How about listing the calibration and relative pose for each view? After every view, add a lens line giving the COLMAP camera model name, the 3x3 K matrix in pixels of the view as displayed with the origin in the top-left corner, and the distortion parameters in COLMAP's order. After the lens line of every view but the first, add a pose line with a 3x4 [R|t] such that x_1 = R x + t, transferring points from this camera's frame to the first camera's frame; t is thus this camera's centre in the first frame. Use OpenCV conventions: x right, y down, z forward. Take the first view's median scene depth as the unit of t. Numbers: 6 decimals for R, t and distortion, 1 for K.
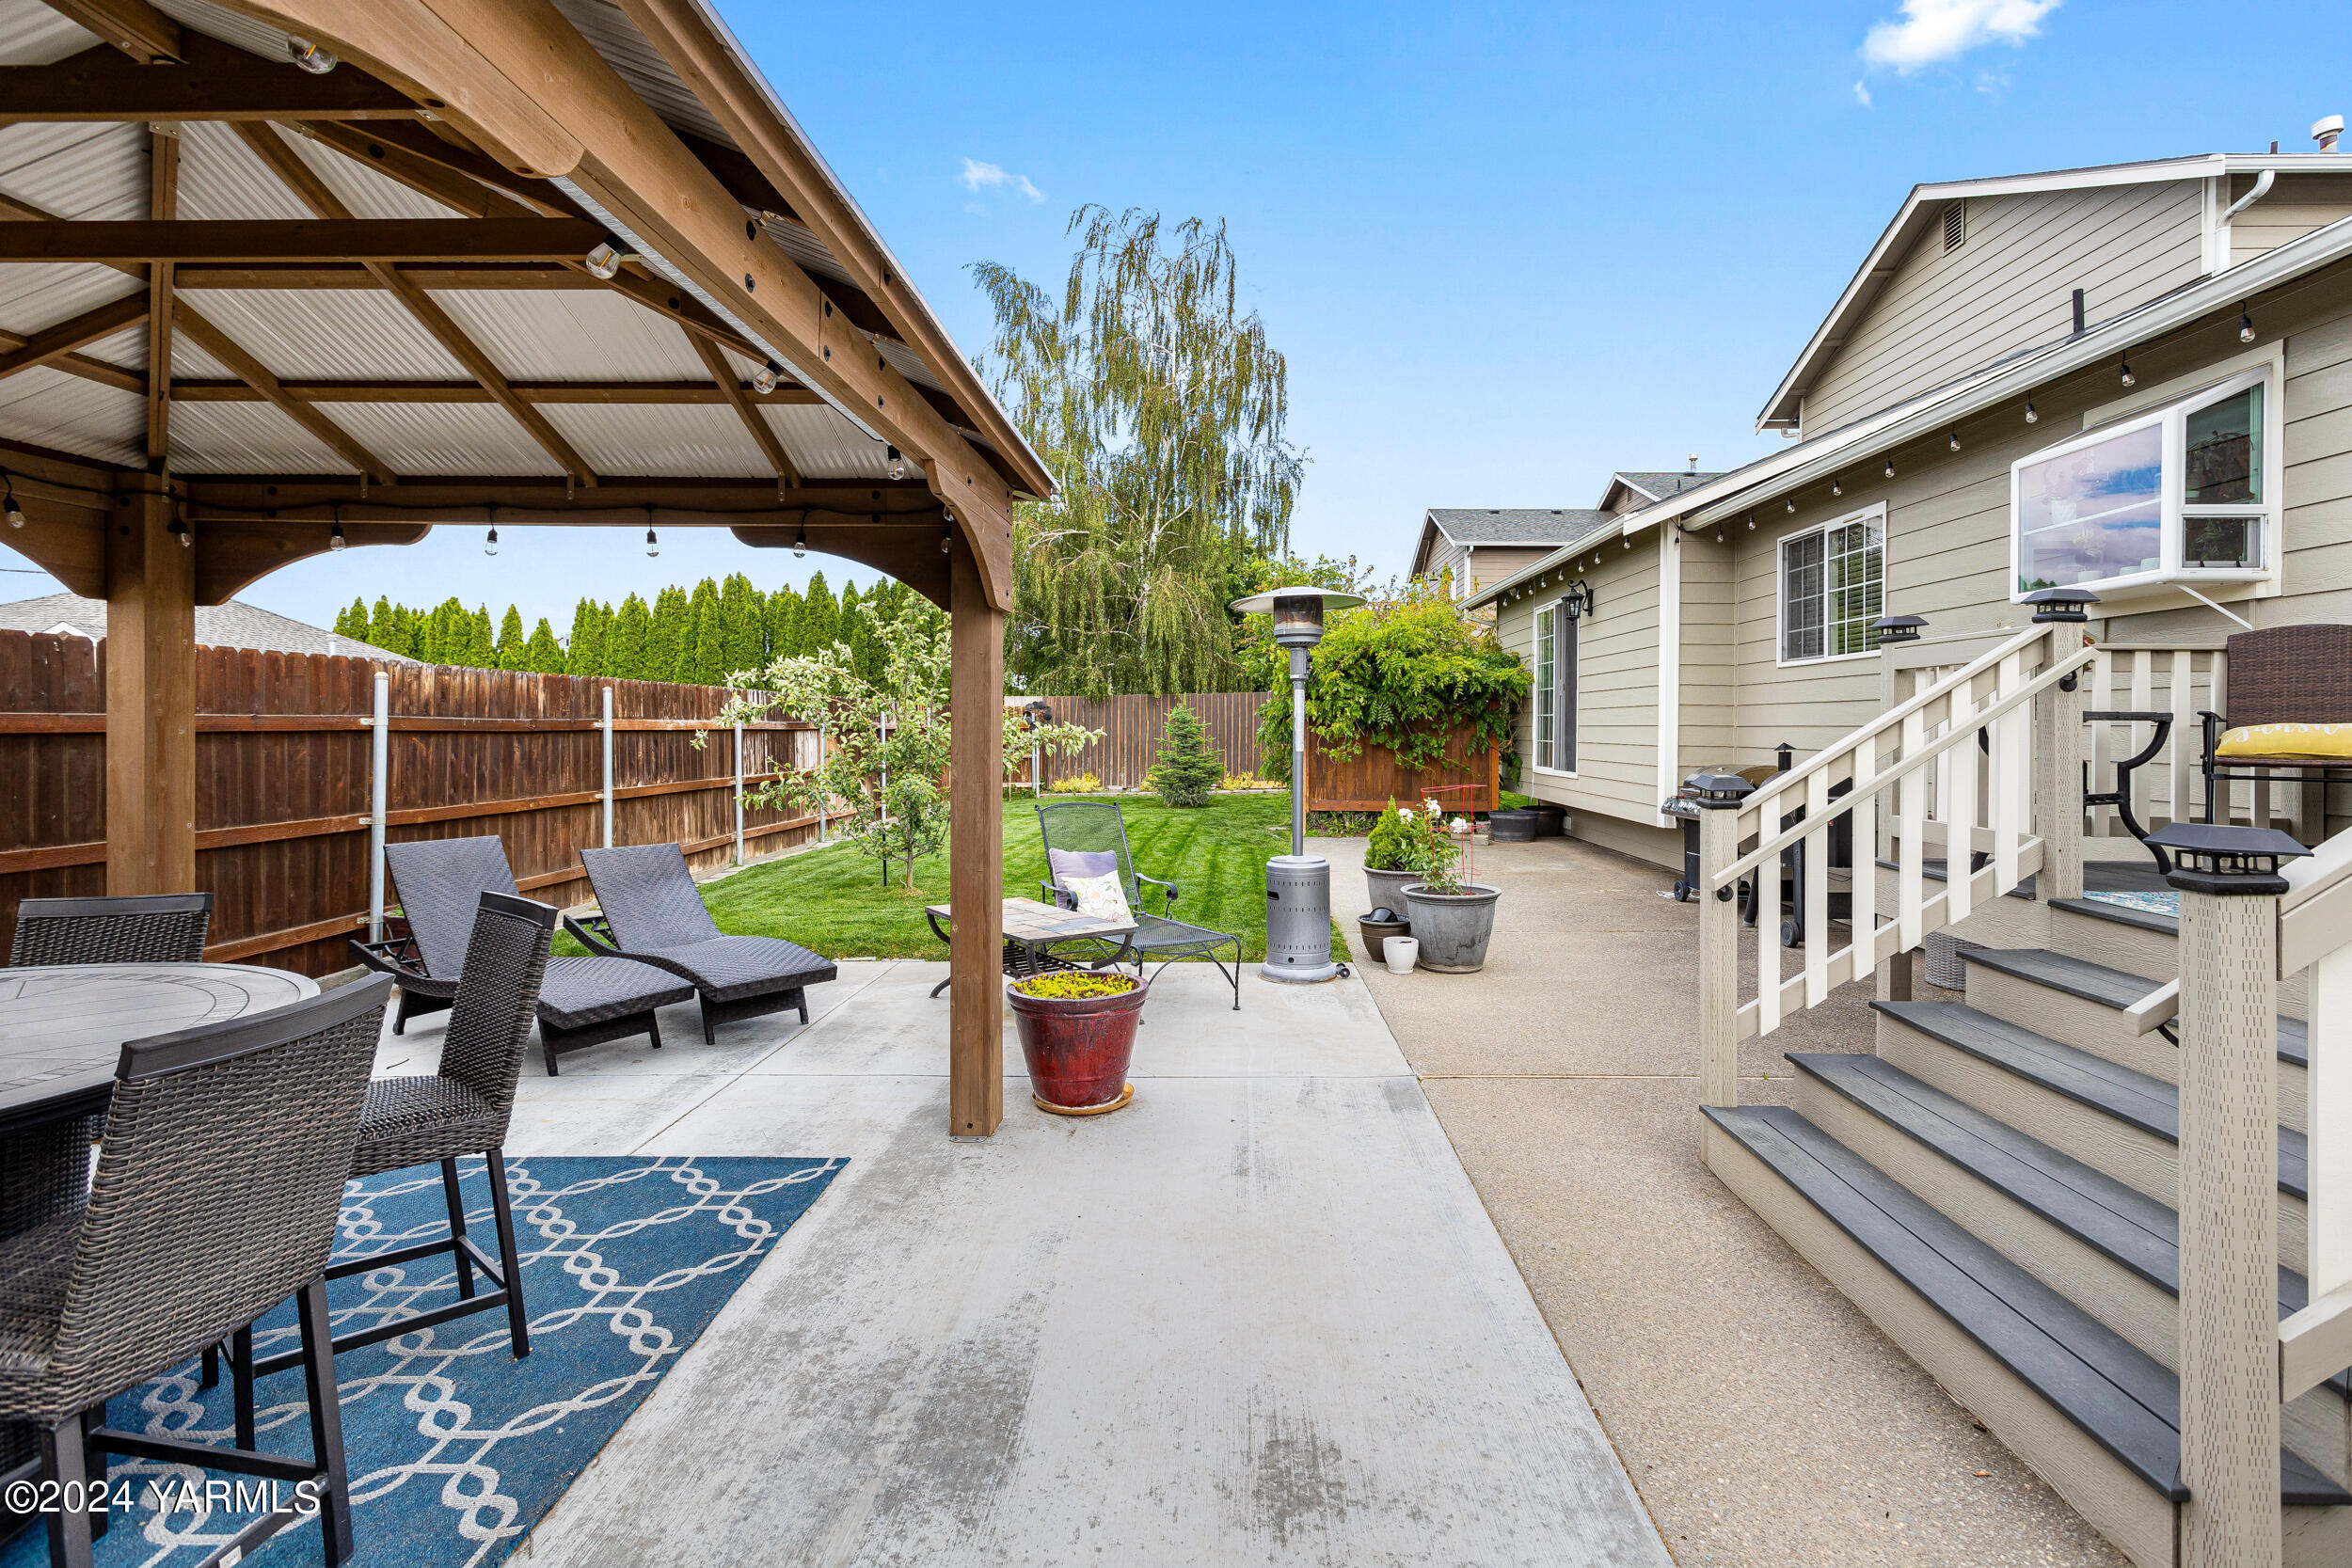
lens RADIAL K [[1157.8, 0, 1188.7], [0, 1157.8, 735.8], [0, 0, 1]] dist [0.001281, 0.000675]
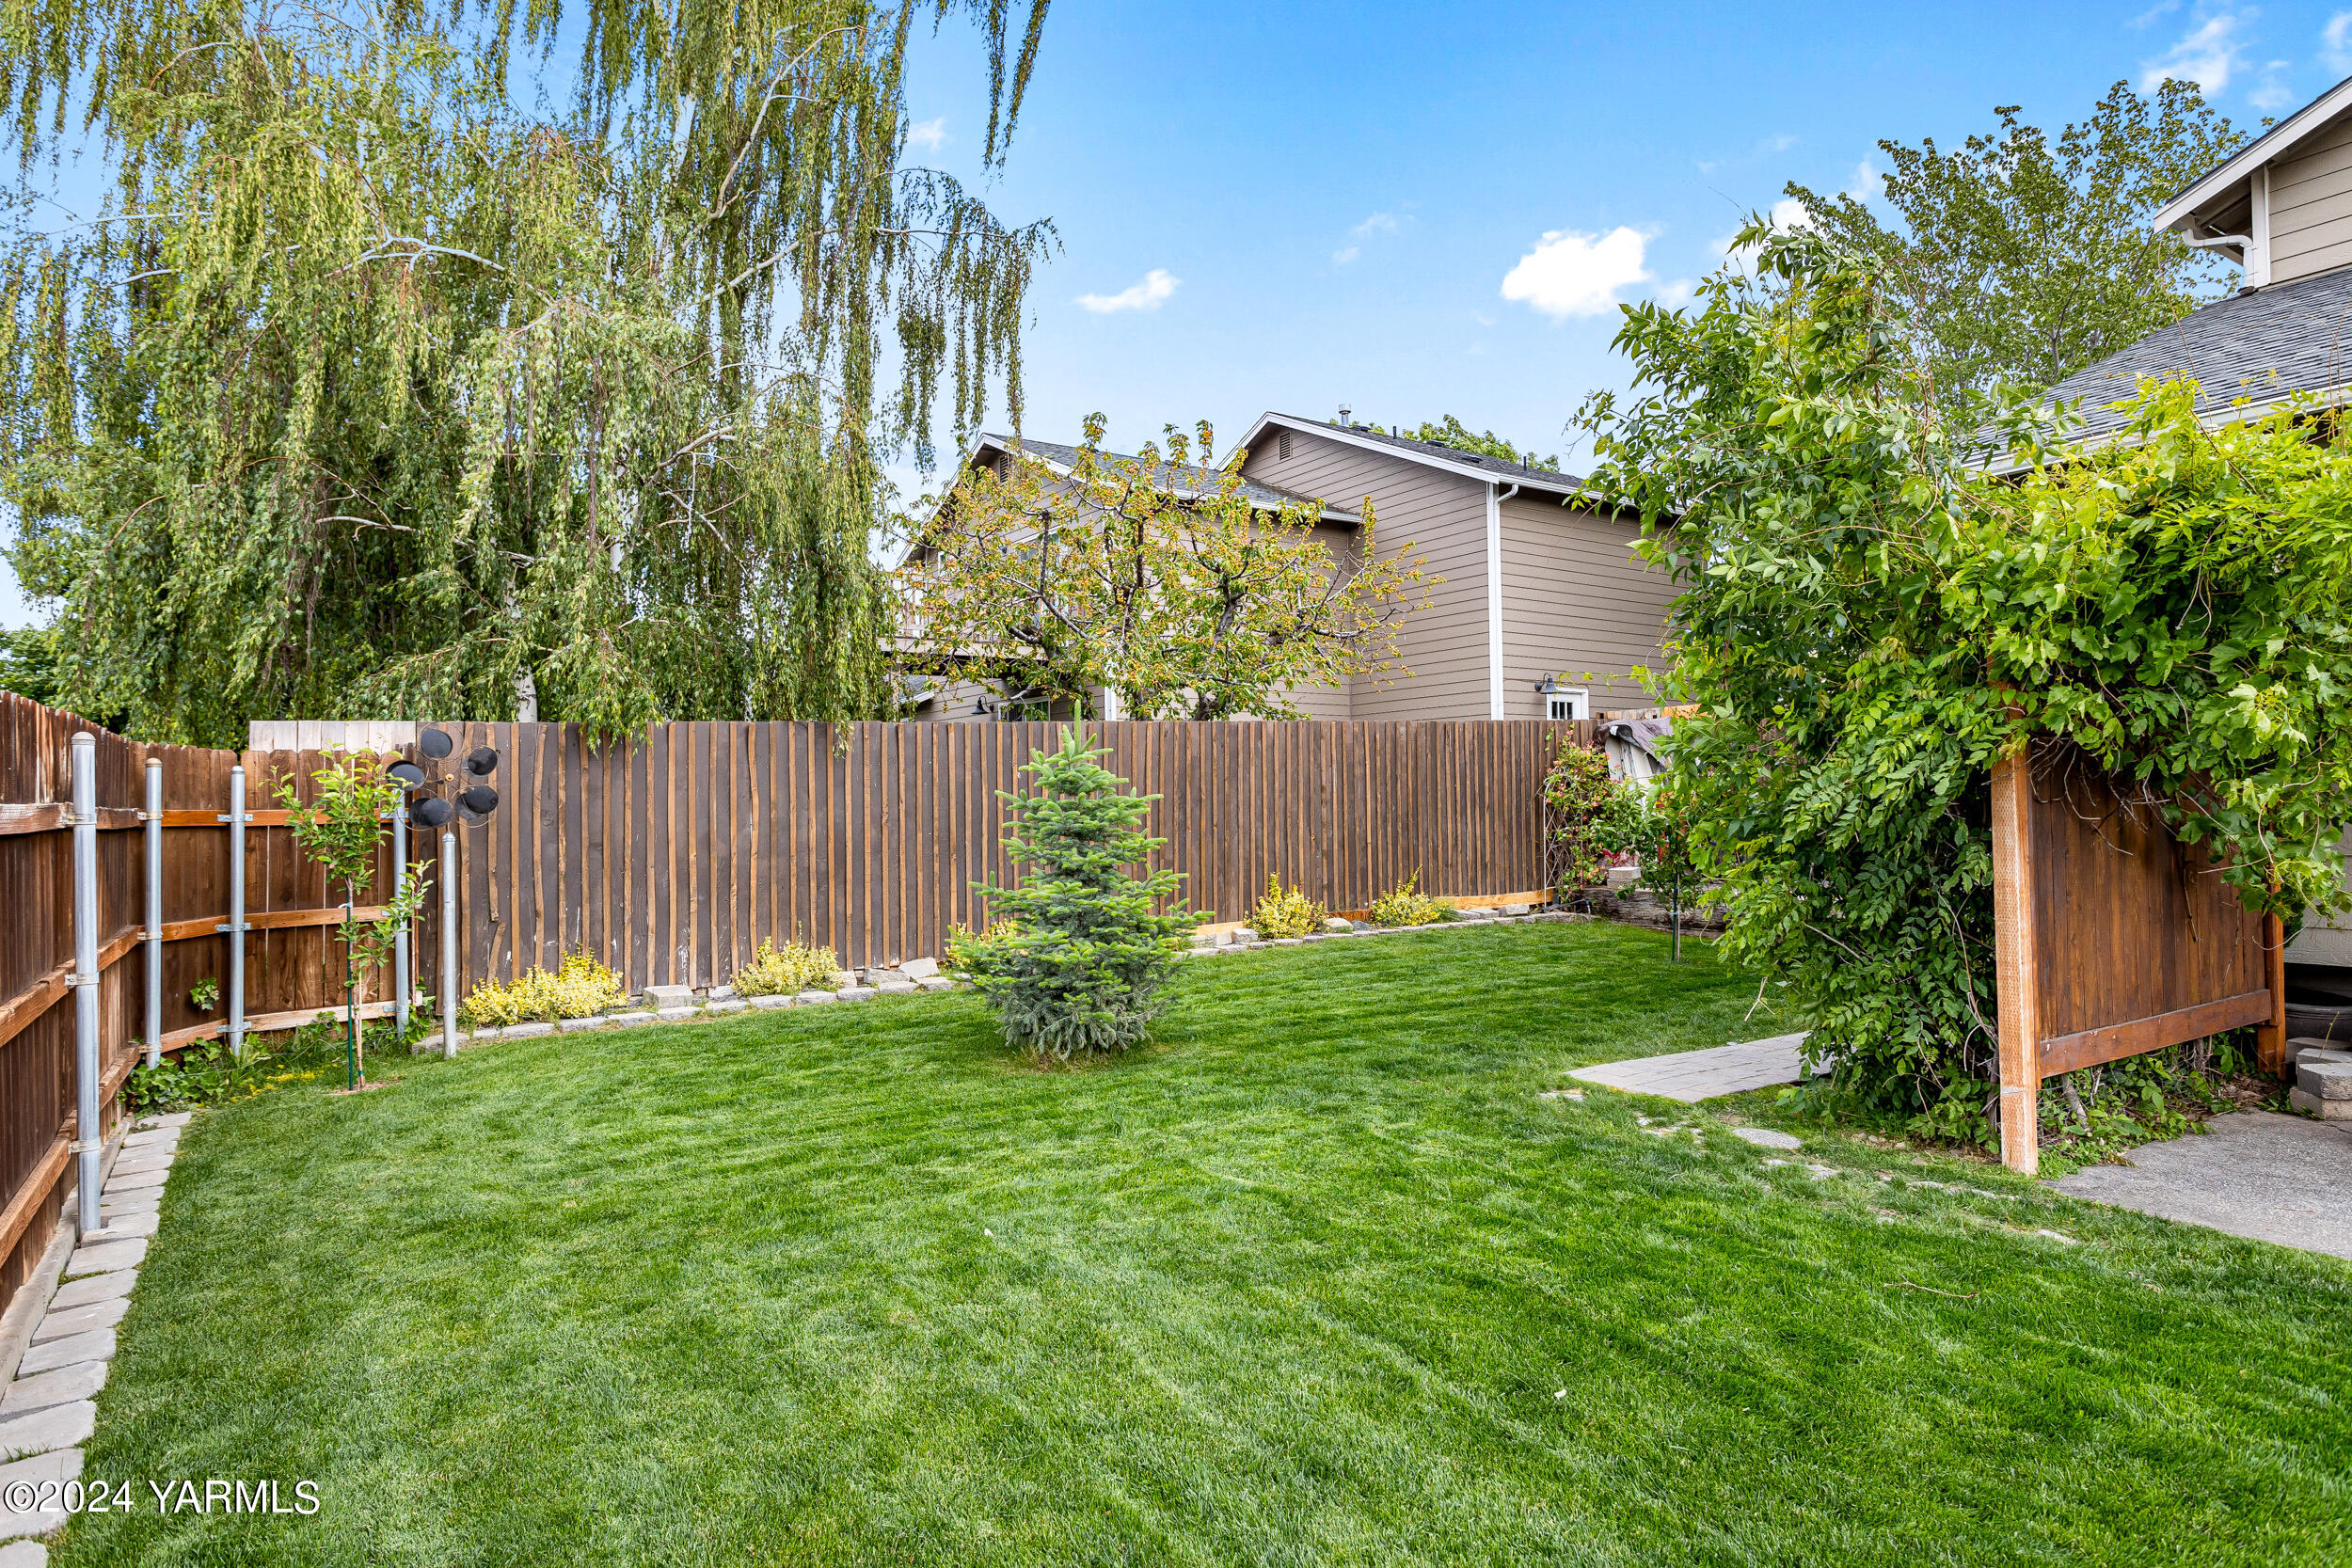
lens RADIAL K [[1473.3, 0, 1295.1], [0, 1473.3, 765.9], [0, 0, 1]] dist [-0.004241, -0.001624]
pose [[0.805205, 0.000212, 0.592997, -0.285657], [0.022943, 0.999240, -0.031510, -0.006327], [-0.592553, 0.038977, 0.804588, 0.895549]]
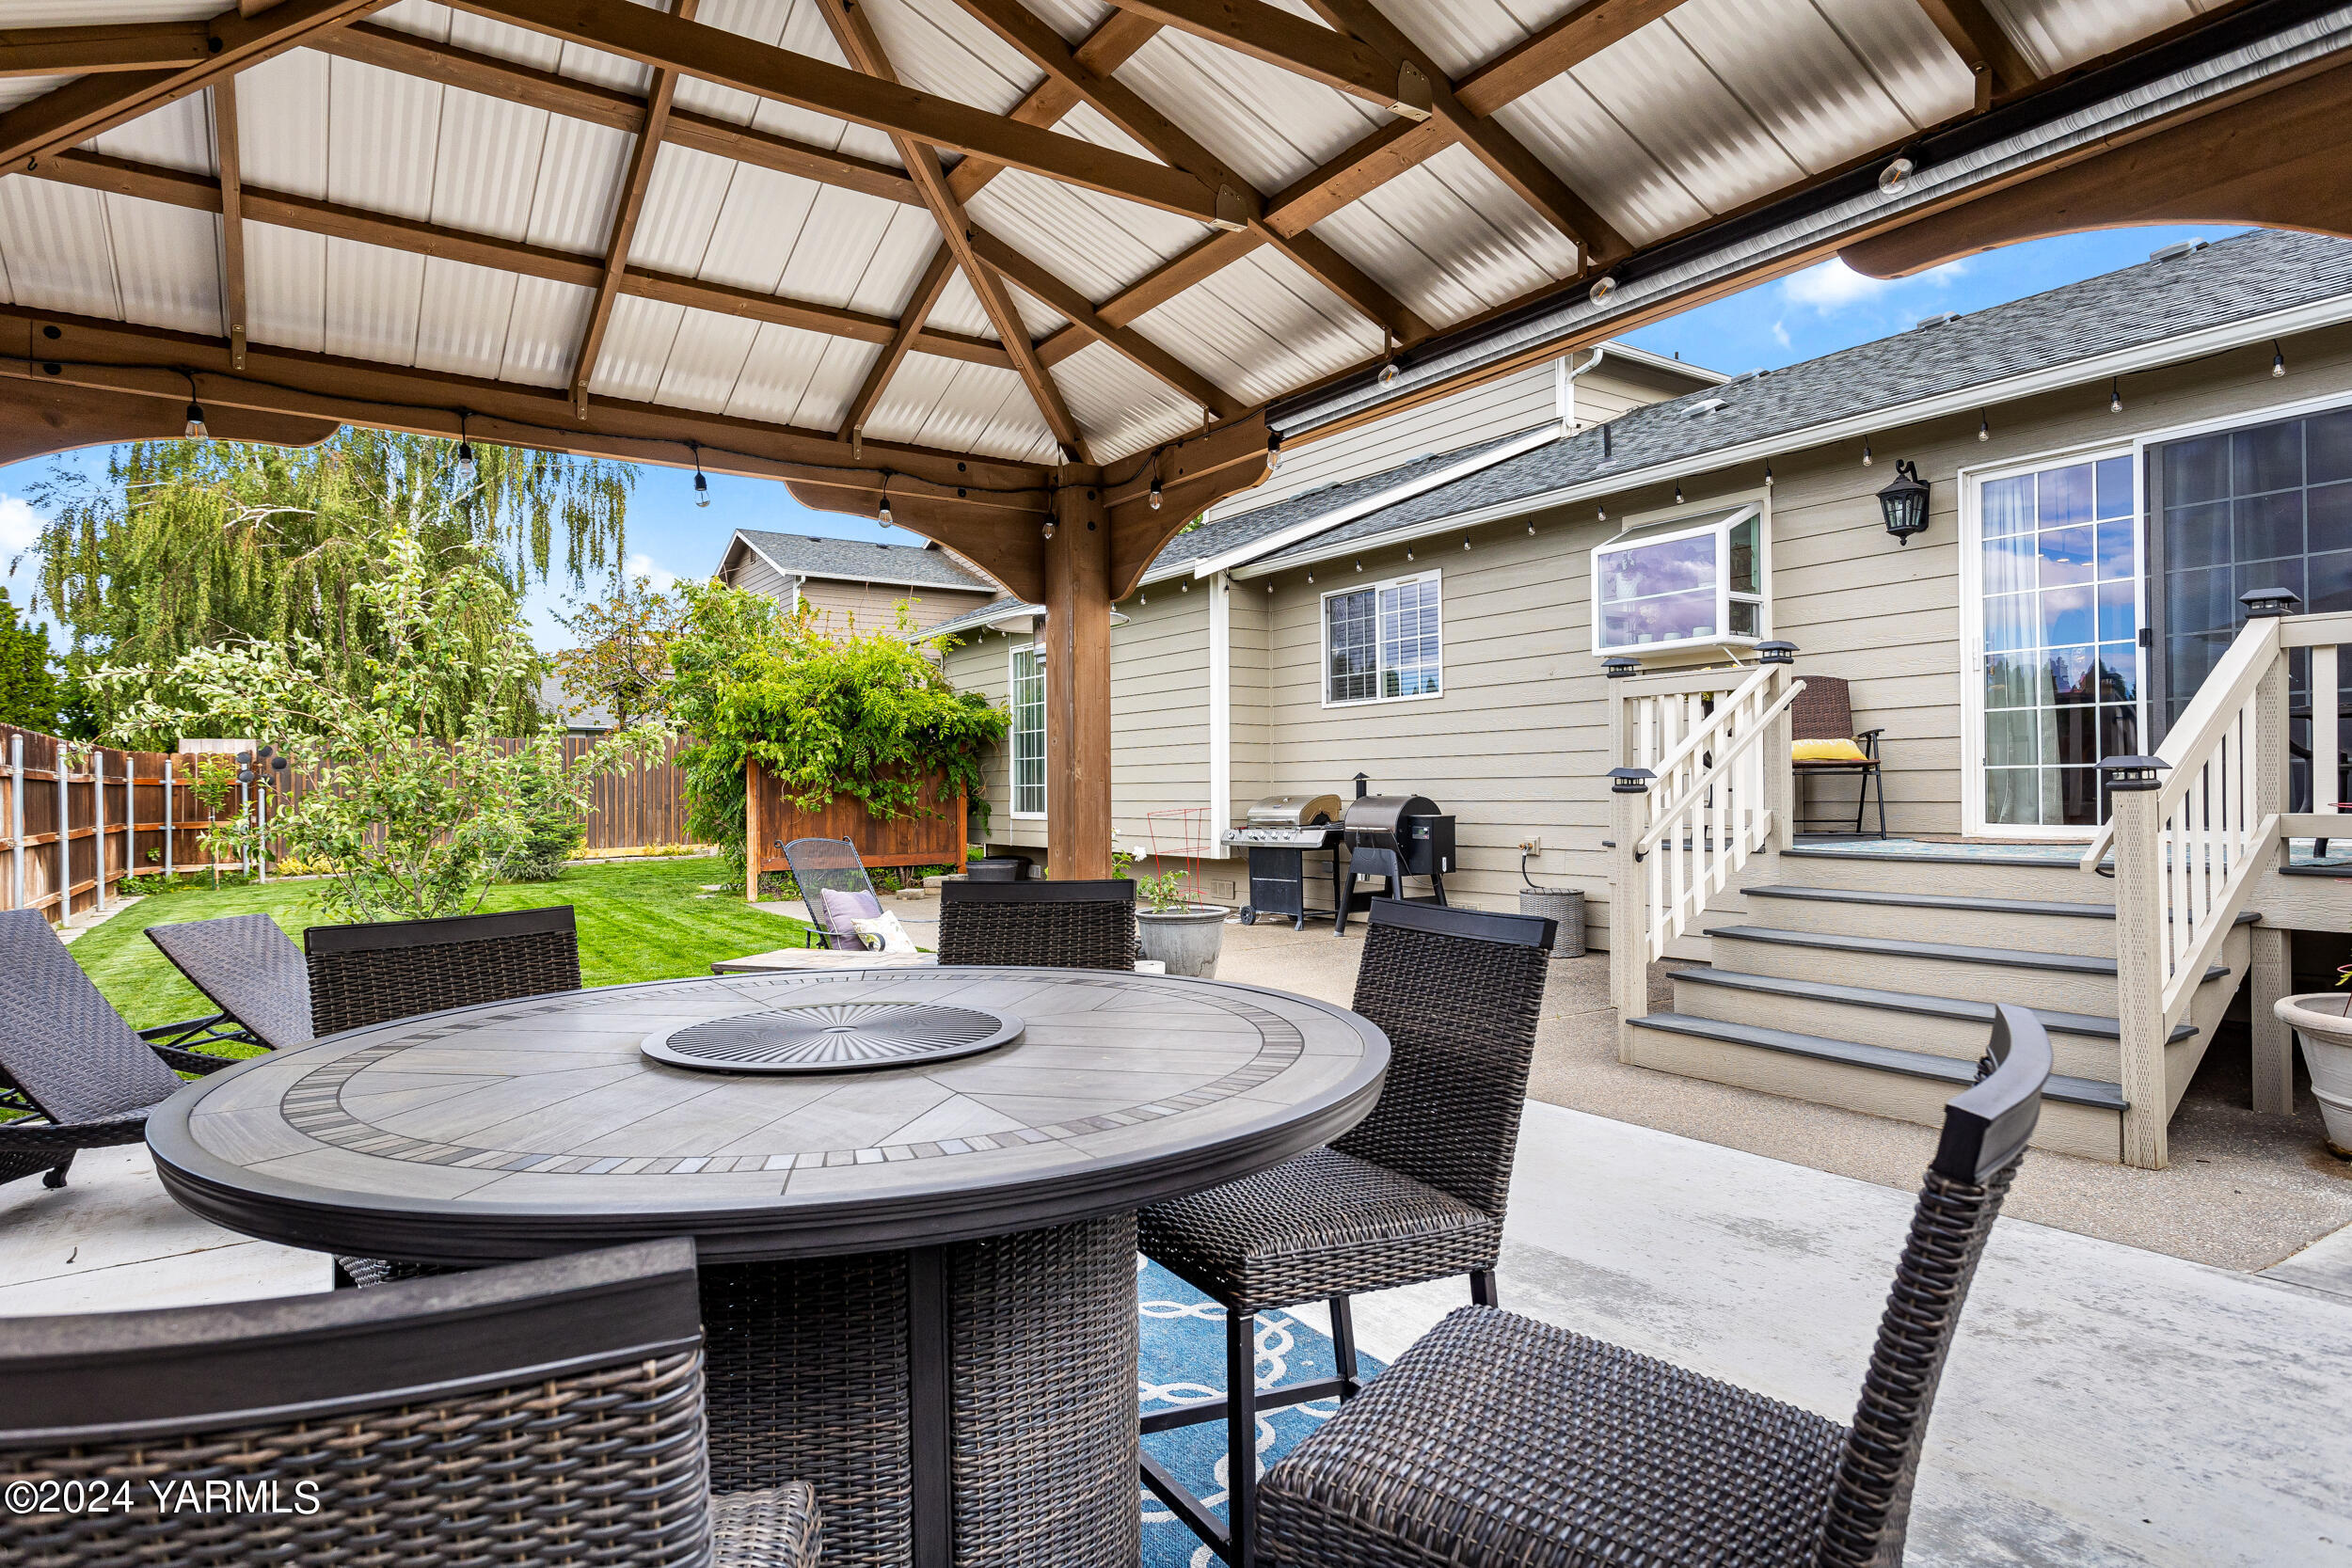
lens RADIAL K [[1327.0, 0, 1228.4], [0, 1327.0, 780.9], [0, 0, 1]] dist [-0.002711, 0.000246]
pose [[0.806004, -0.006910, 0.591870, -0.211103], [0.016360, 0.999810, -0.010606, 0.015167], [-0.591684, 0.018232, 0.805964, 0.013495]]
